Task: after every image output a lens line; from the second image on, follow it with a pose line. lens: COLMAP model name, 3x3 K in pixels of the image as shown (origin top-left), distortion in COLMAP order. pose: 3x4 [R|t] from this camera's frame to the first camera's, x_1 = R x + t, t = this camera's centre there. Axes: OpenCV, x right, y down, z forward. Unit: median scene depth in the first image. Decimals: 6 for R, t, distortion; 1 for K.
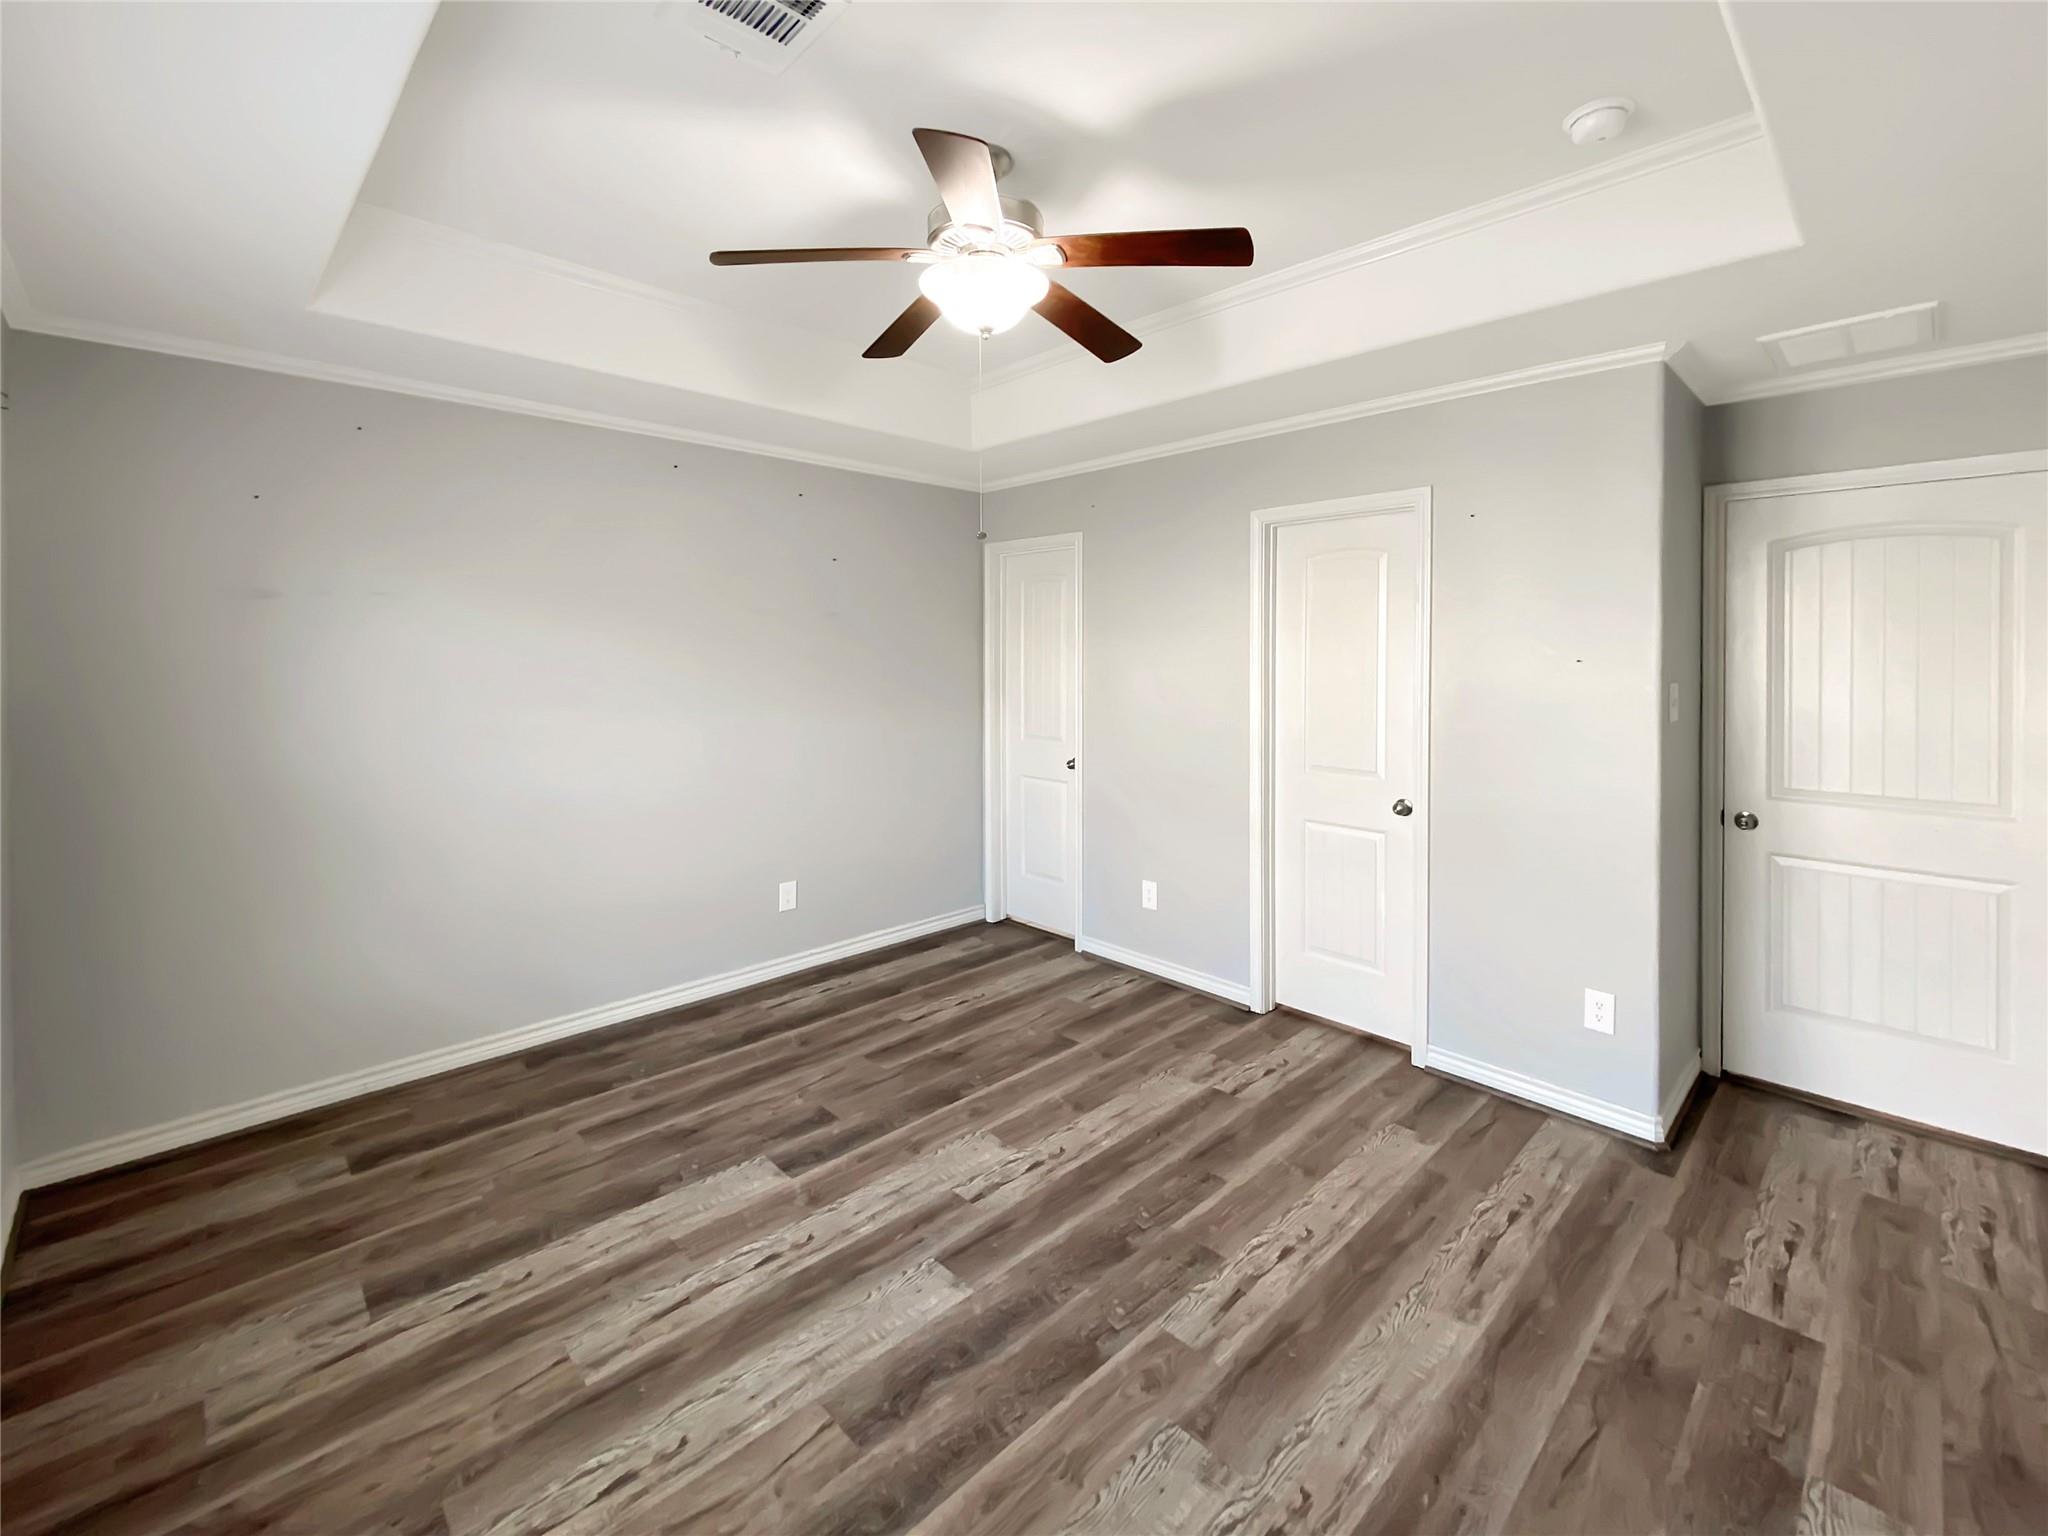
lens RADIAL K [[889.4, 0, 1024.0], [0, 889.4, 768.0], [0, 0, 1]] dist [0.003454, -0.000262]
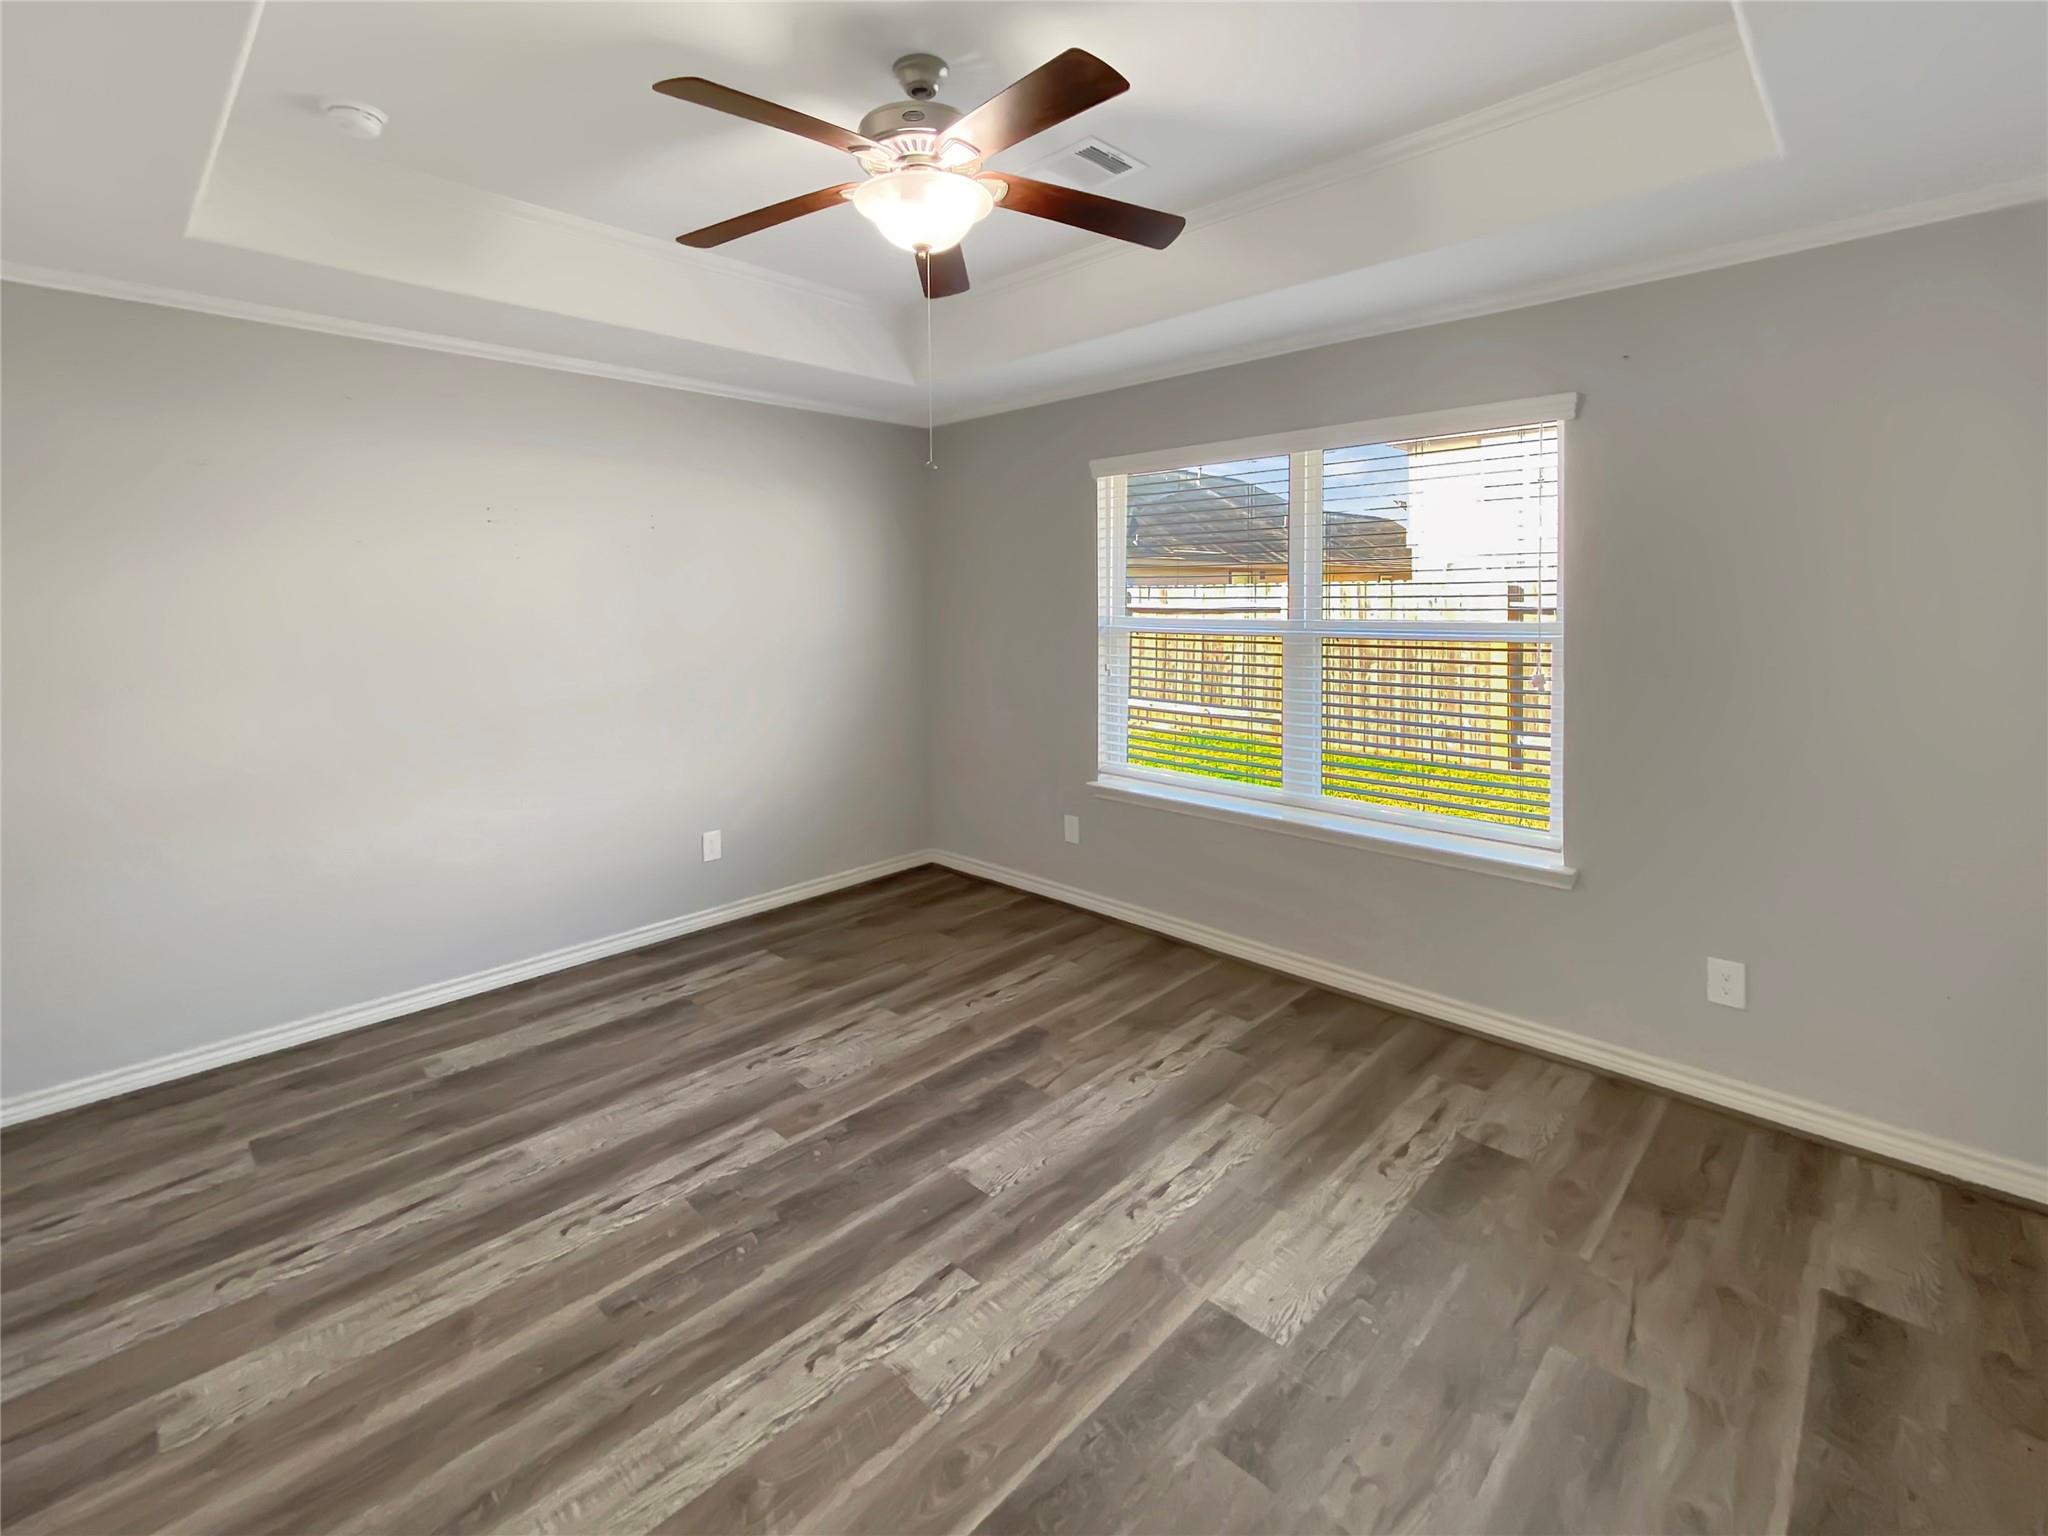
lens RADIAL K [[889.4, 0, 1024.0], [0, 889.4, 768.0], [0, 0, 1]] dist [0.003454, -0.000262]
pose [[-0.998862, 0.016752, -0.044653, -0.099186], [0.001549, 0.947183, 0.320689, -0.190053], [0.047667, 0.320255, -0.946131, 1.698444]]
